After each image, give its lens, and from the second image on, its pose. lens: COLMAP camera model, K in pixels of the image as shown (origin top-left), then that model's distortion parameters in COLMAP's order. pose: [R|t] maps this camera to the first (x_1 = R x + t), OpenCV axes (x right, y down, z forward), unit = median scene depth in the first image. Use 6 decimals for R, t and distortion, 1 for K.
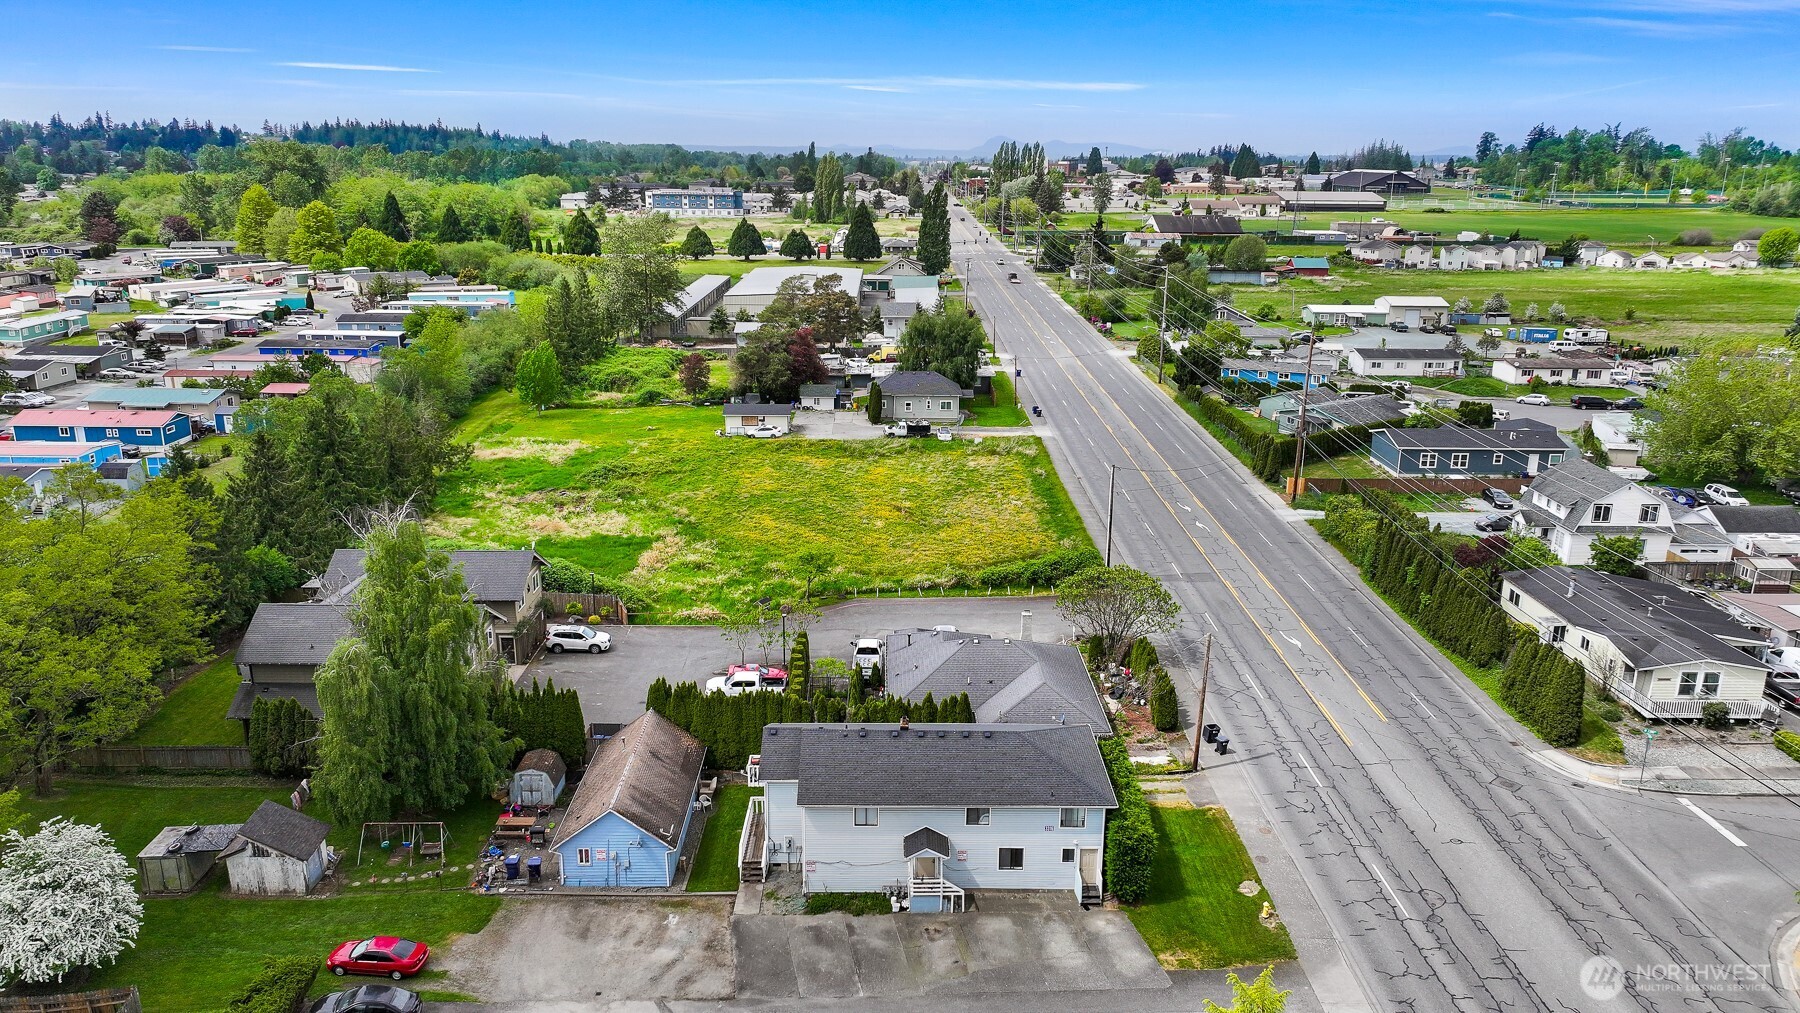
lens RADIAL K [[1261.4, 0, 911.6], [0, 1261.4, 507.3], [0, 0, 1]] dist [0.007285, 0.005838]
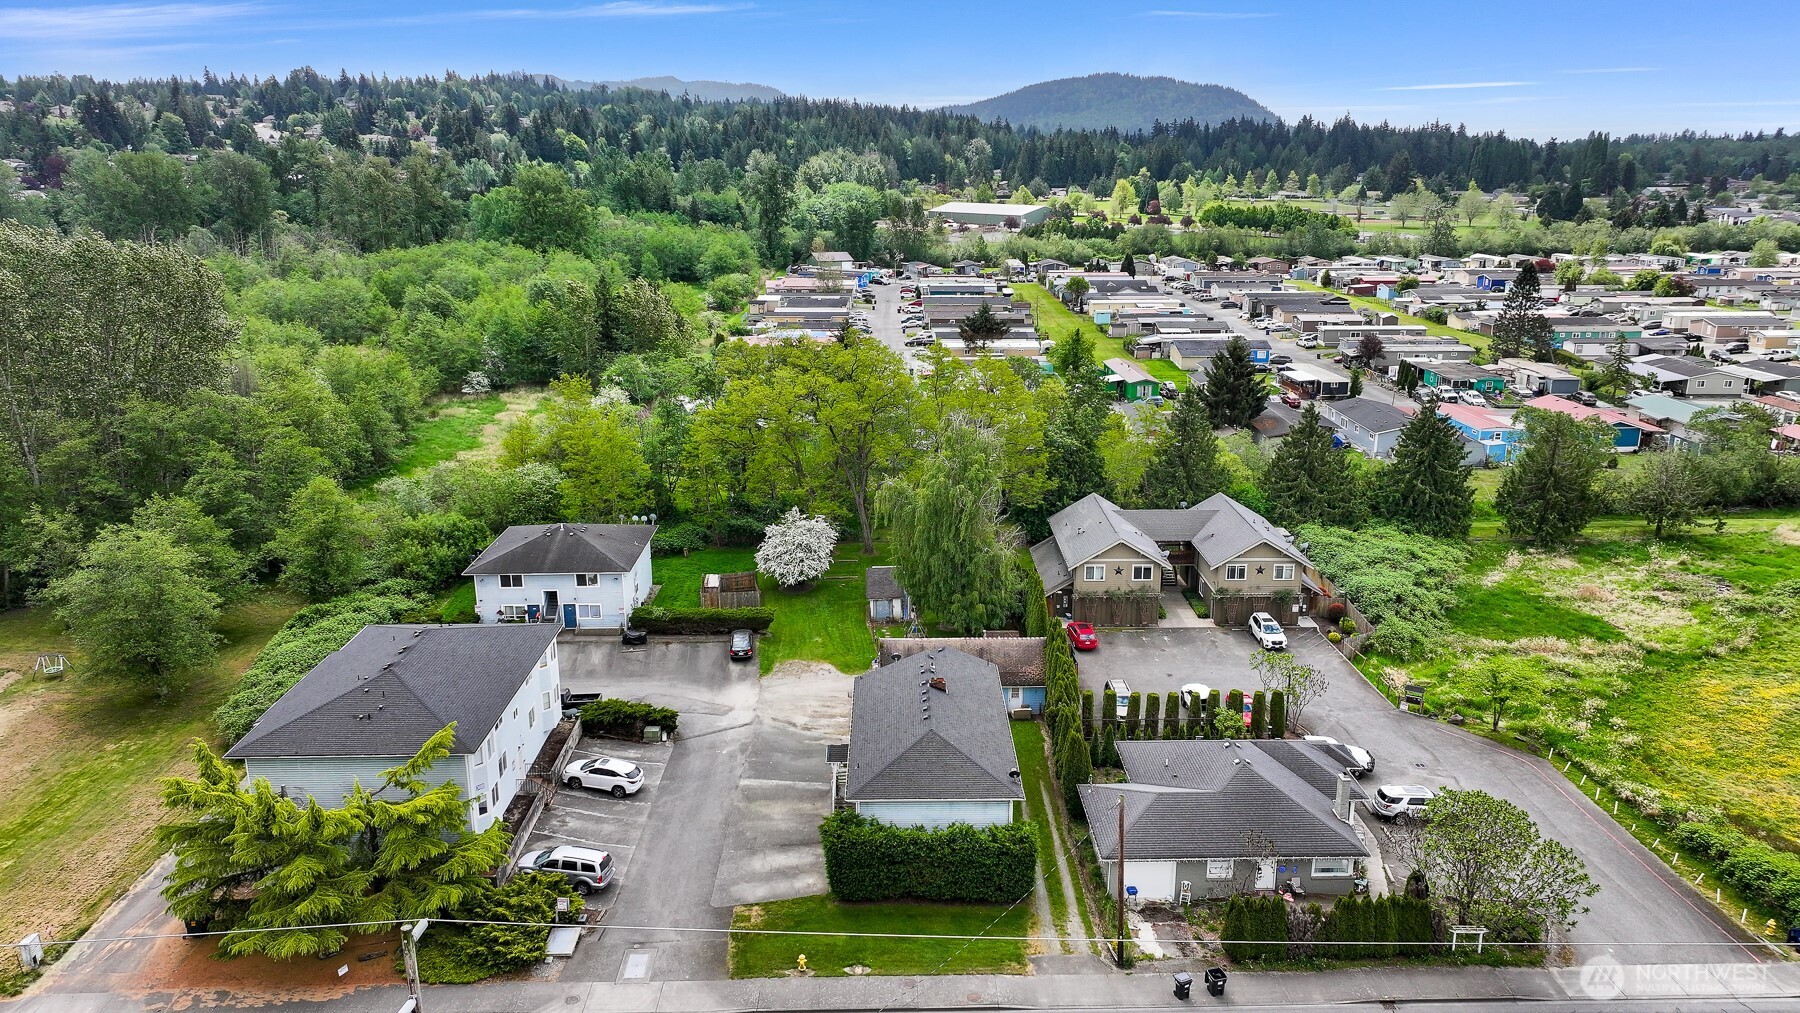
lens RADIAL K [[1261.4, 0, 911.6], [0, 1261.4, 507.3], [0, 0, 1]] dist [0.007285, 0.005838]
pose [[0.003319, 0.254892, -0.966964, 0.549546], [-0.270698, 0.931095, 0.244508, -0.128040], [0.962659, 0.260943, 0.072089, 0.450208]]
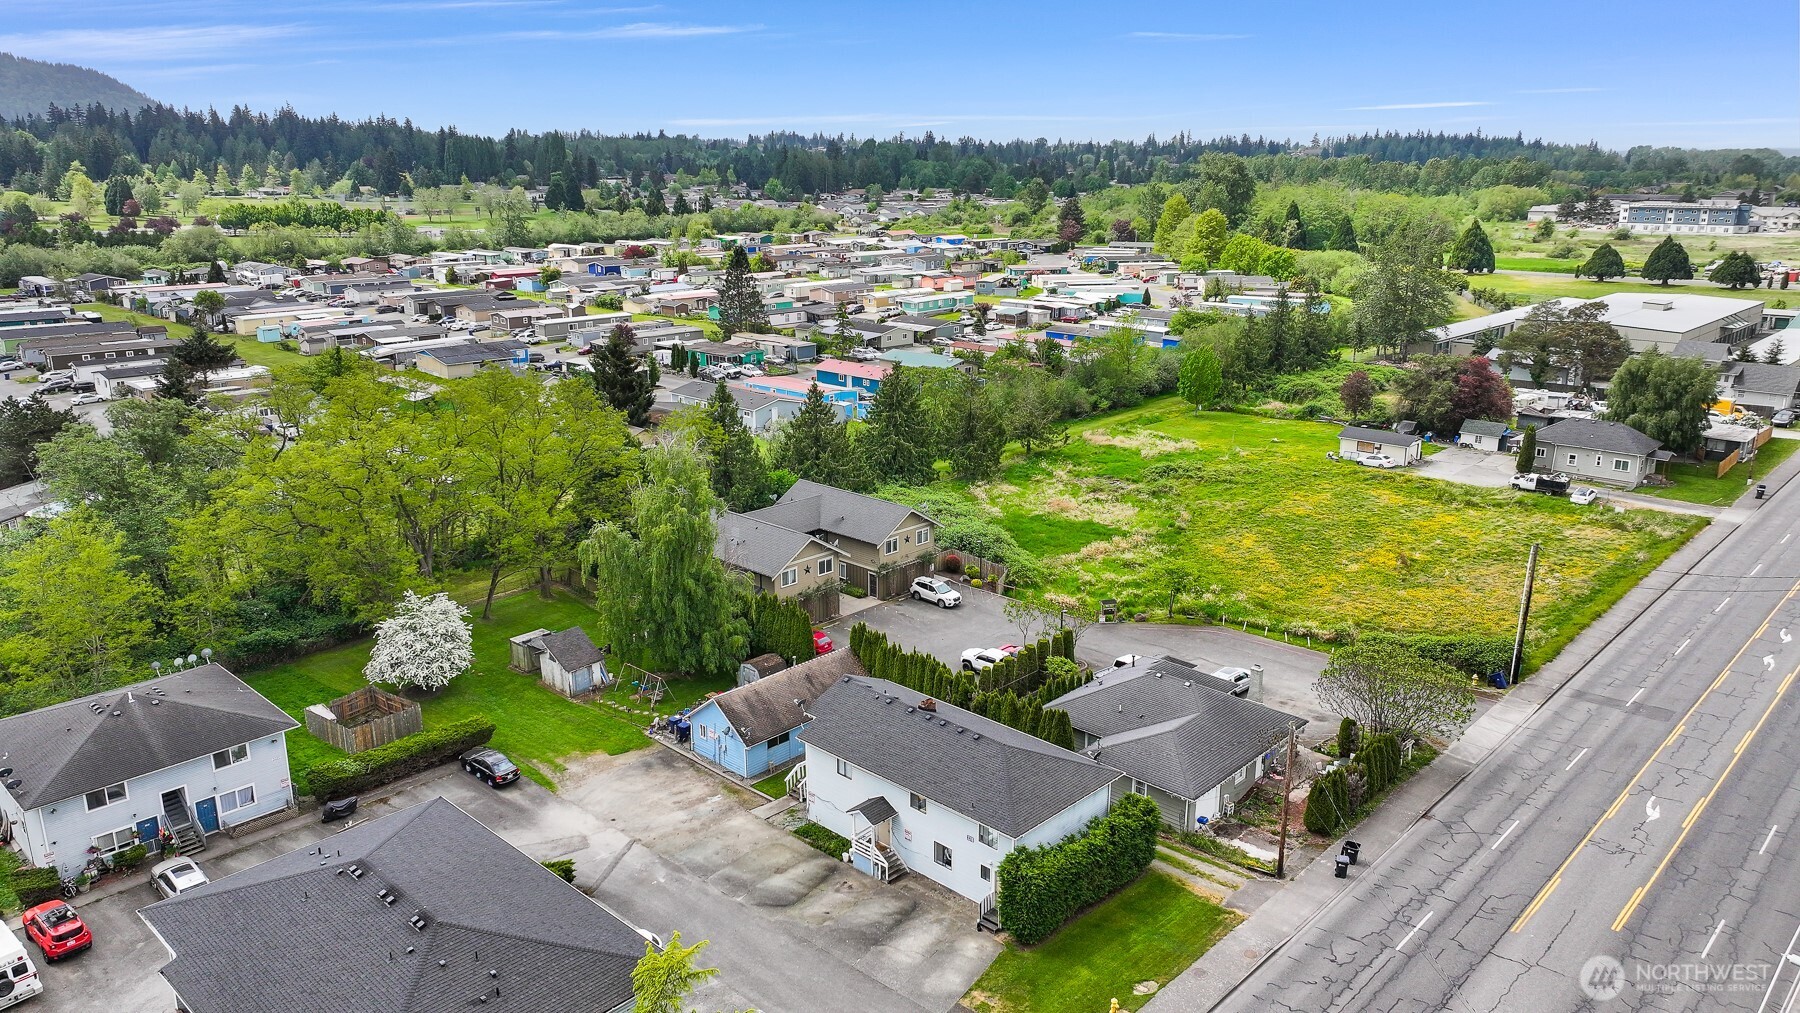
lens RADIAL K [[1261.4, 0, 911.6], [0, 1261.4, 507.3], [0, 0, 1]] dist [0.007285, 0.005838]
pose [[0.716426, 0.177753, -0.674638, 0.352541], [-0.182712, 0.981051, 0.064458, -0.029872], [0.673312, 0.077085, 0.735329, 0.105634]]
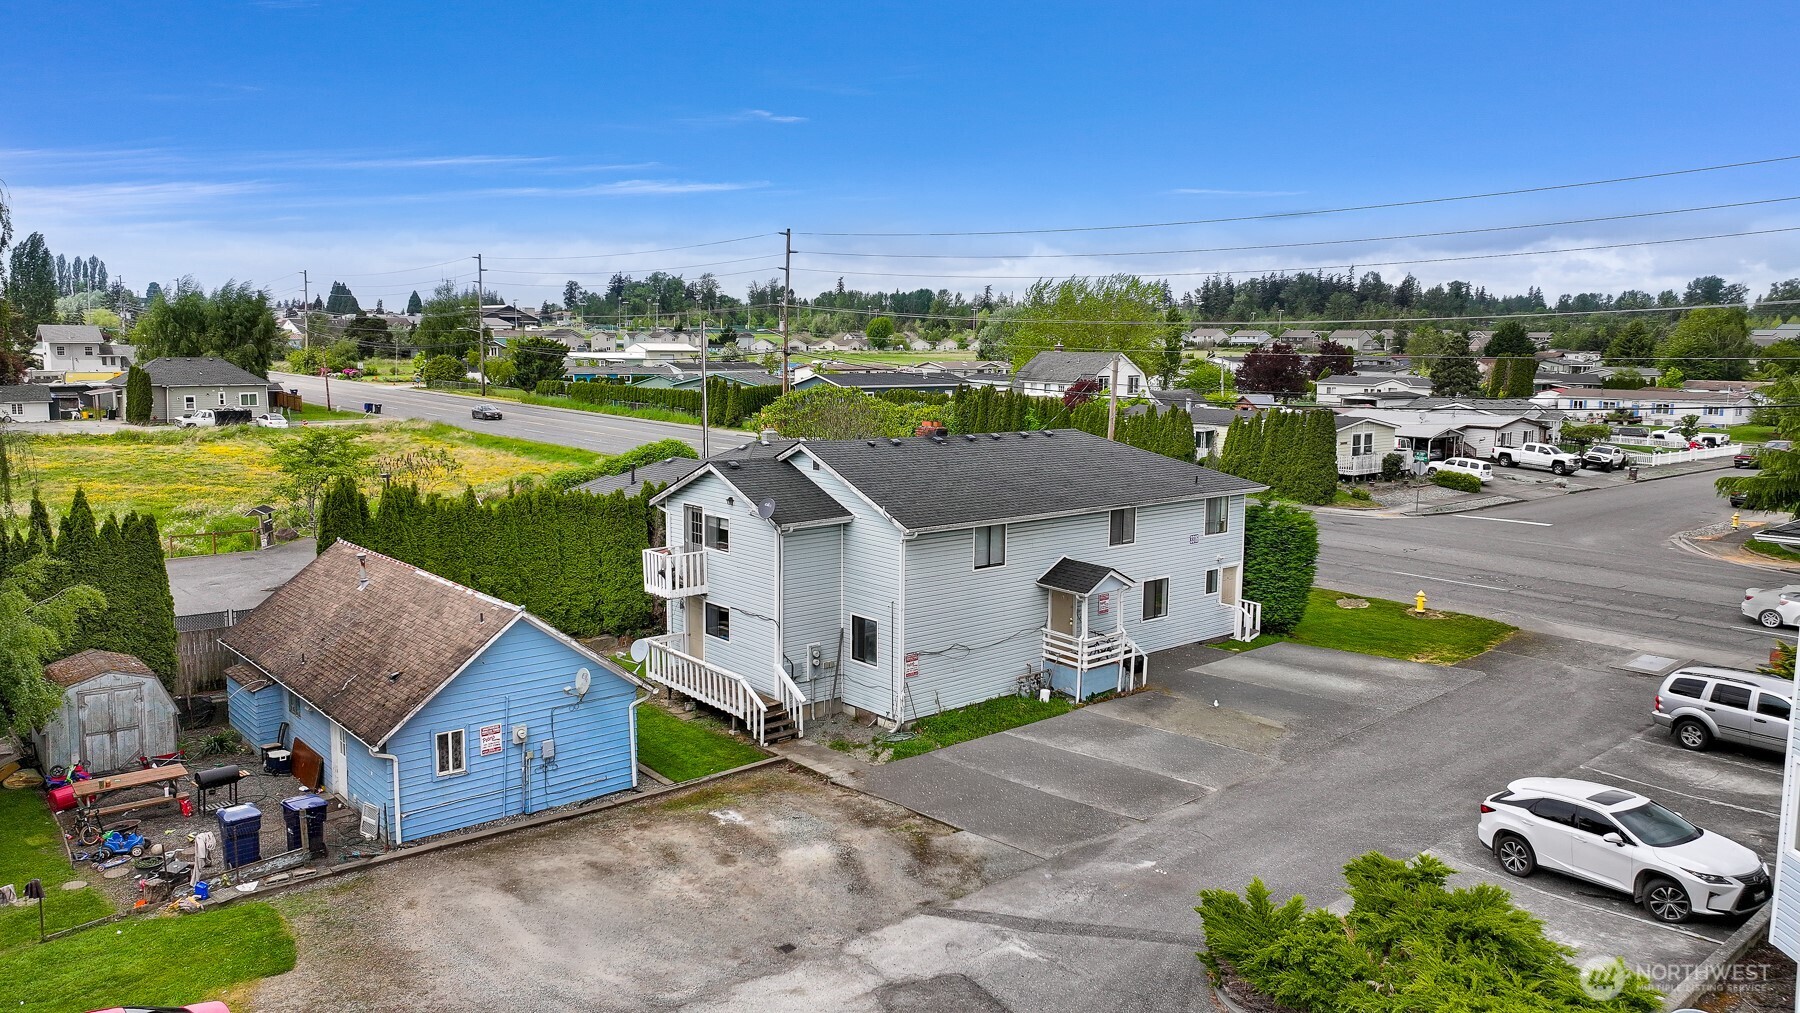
lens RADIAL K [[1261.4, 0, 911.6], [0, 1261.4, 507.3], [0, 0, 1]] dist [0.007285, 0.005838]
pose [[0.764321, -0.087870, 0.638821, -0.204048], [0.170994, 0.982825, -0.069400, 0.129247], [-0.621751, 0.162279, 0.766219, 0.298064]]
